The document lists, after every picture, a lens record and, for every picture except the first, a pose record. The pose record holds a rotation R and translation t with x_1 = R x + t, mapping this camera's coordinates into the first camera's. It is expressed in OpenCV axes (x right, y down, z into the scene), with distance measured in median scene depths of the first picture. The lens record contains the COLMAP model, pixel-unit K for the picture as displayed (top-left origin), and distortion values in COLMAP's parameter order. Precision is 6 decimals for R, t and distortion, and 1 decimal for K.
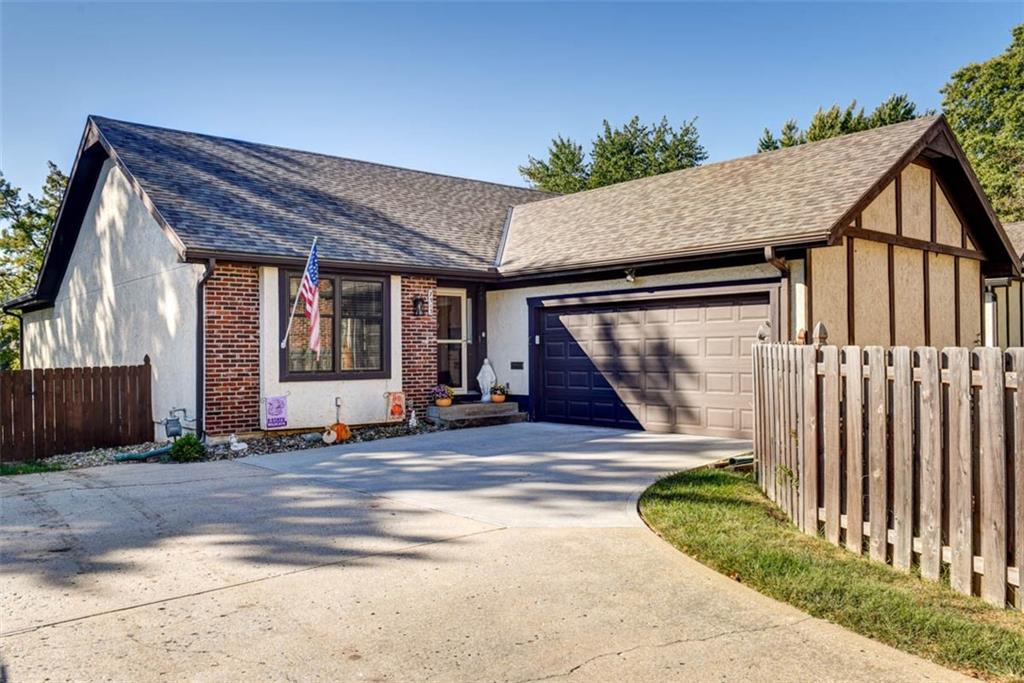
lens RADIAL K [[832.8, 0, 512.0], [0, 832.8, 341.5], [0, 0, 1]] dist [-0.044450, 0.000540]
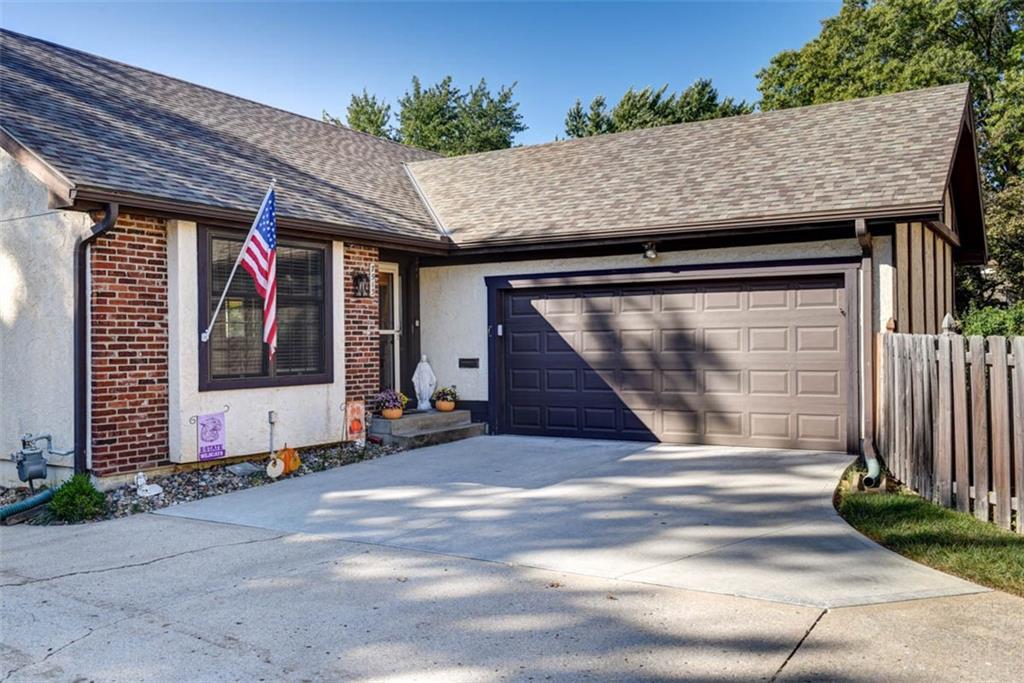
lens RADIAL K [[904.5, 0, 512.0], [0, 904.5, 341.5], [0, 0, 1]] dist [-0.035303, 0.004045]
pose [[0.949603, -0.001474, 0.313451, -0.257676], [-0.001573, 0.999954, 0.009469, 0.000493], [-0.313451, -0.009485, 0.949557, 0.210702]]
